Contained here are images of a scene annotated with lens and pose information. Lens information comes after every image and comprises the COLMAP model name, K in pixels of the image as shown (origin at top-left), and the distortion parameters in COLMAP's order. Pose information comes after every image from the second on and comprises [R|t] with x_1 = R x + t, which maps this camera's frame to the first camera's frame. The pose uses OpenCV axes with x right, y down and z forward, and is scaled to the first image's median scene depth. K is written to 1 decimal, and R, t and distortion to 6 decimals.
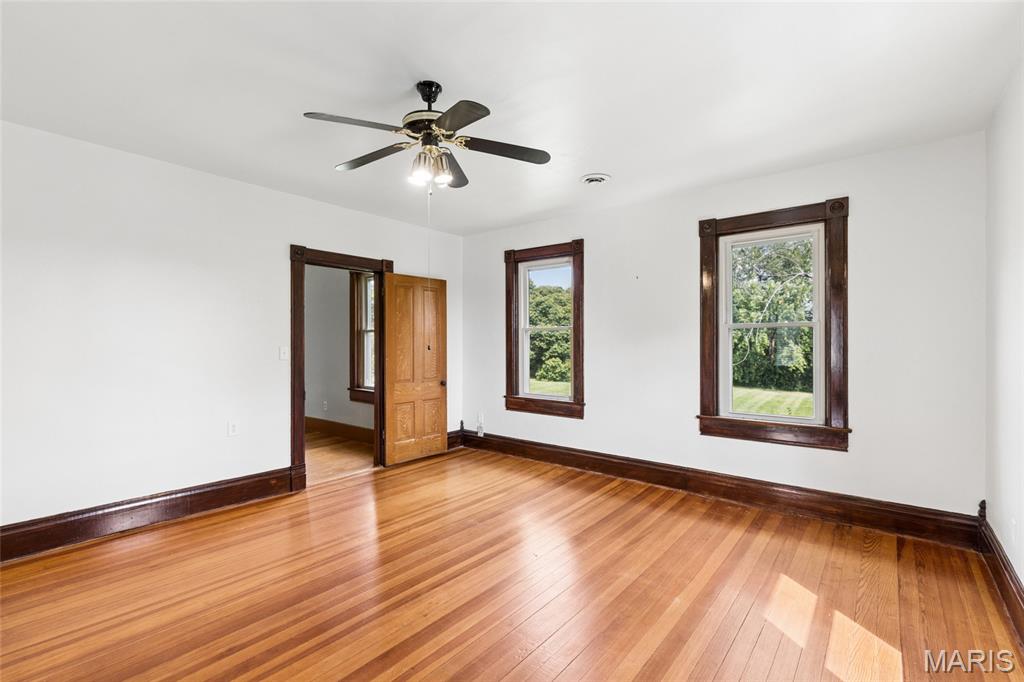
lens RADIAL K [[458.6, 0, 510.9], [0, 458.6, 340.6], [0, 0, 1]] dist [0.002923, -0.001402]
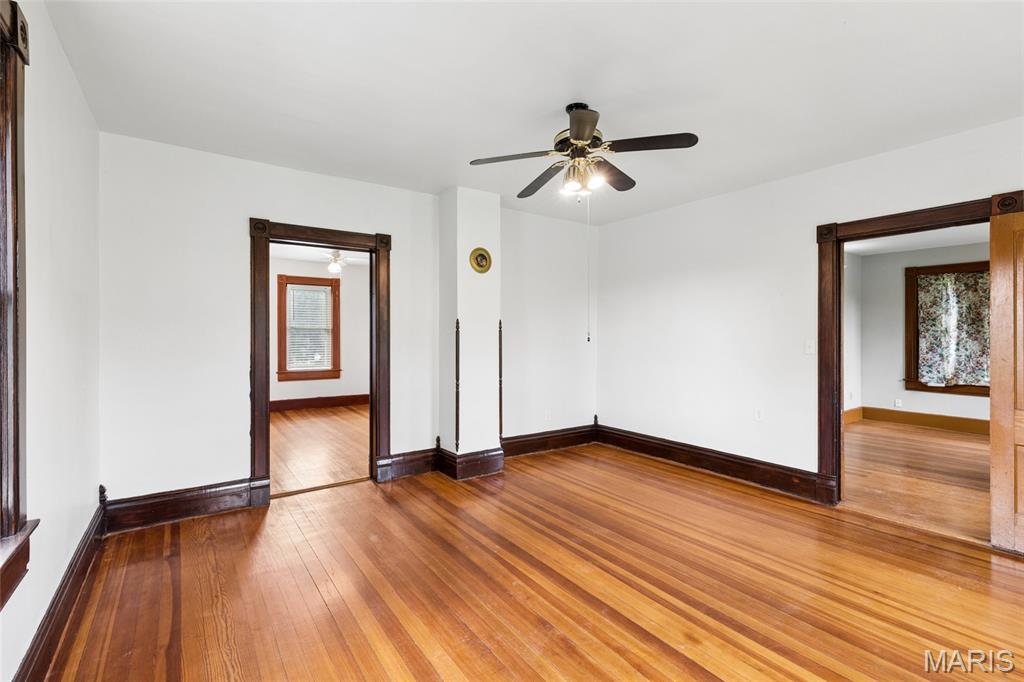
lens RADIAL K [[458.6, 0, 510.7], [0, 458.6, 337.8], [0, 0, 1]] dist [0.002923, -0.001402]
pose [[-0.270611, 0.004238, -0.962679, 0.668920], [0.001124, 0.999991, 0.004086, 0.005441], [0.962688, 0.000023, -0.270614, 0.809223]]
